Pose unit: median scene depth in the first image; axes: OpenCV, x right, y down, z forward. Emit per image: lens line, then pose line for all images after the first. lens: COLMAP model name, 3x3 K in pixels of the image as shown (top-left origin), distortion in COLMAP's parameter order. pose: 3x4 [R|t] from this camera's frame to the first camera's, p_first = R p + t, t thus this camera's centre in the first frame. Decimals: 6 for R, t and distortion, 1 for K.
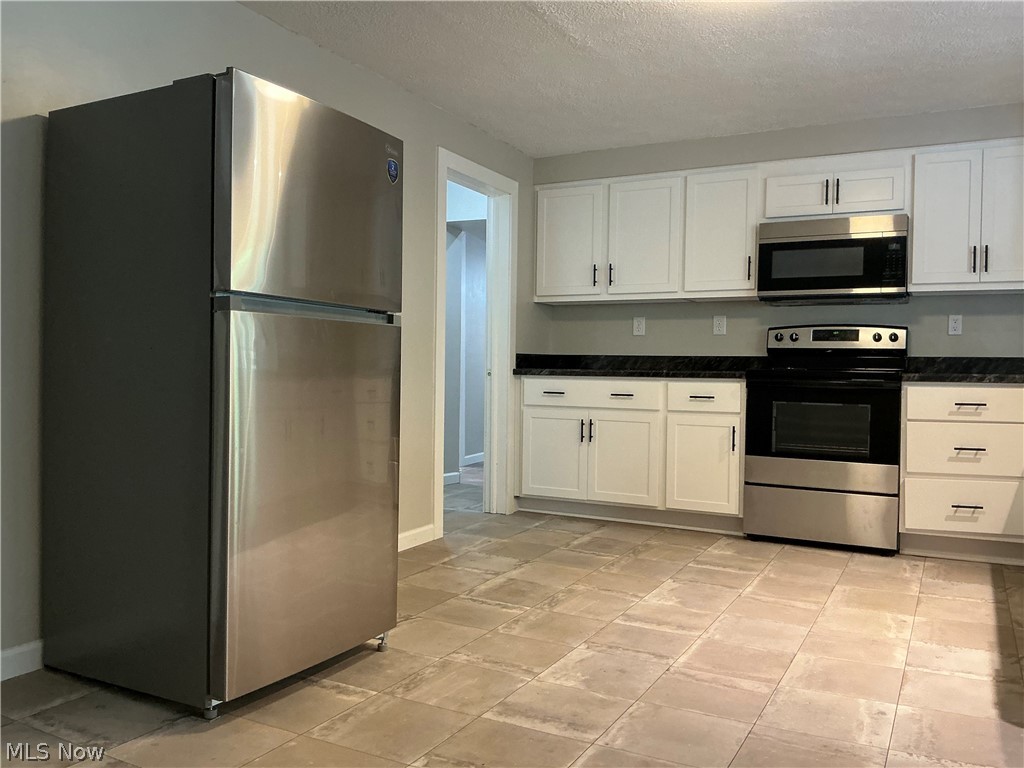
lens RADIAL K [[852.4, 0, 513.5], [0, 852.4, 382.4], [0, 0, 1]] dist [0.081382, -0.132136]
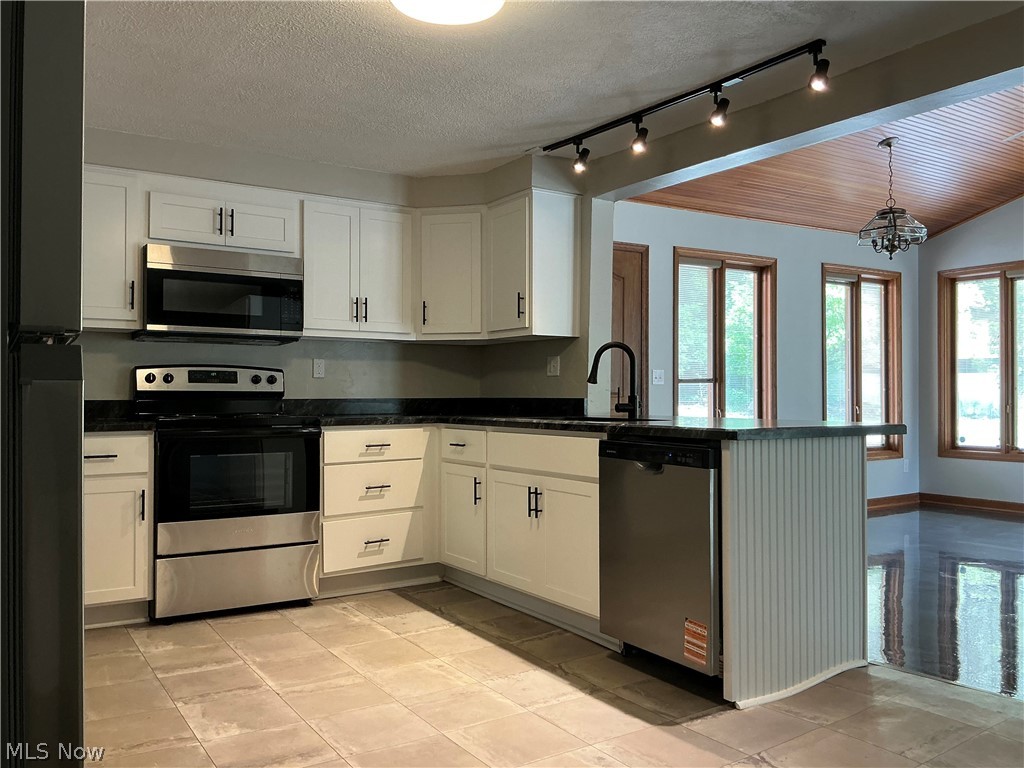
lens RADIAL K [[852.4, 0, 510.4], [0, 852.4, 382.1], [0, 0, 1]] dist [0.081382, -0.132136]
pose [[0.499013, -0.003553, 0.866587, -0.304416], [0.021537, 0.999734, -0.008303, -0.040290], [-0.866327, 0.022807, 0.498957, 0.313796]]
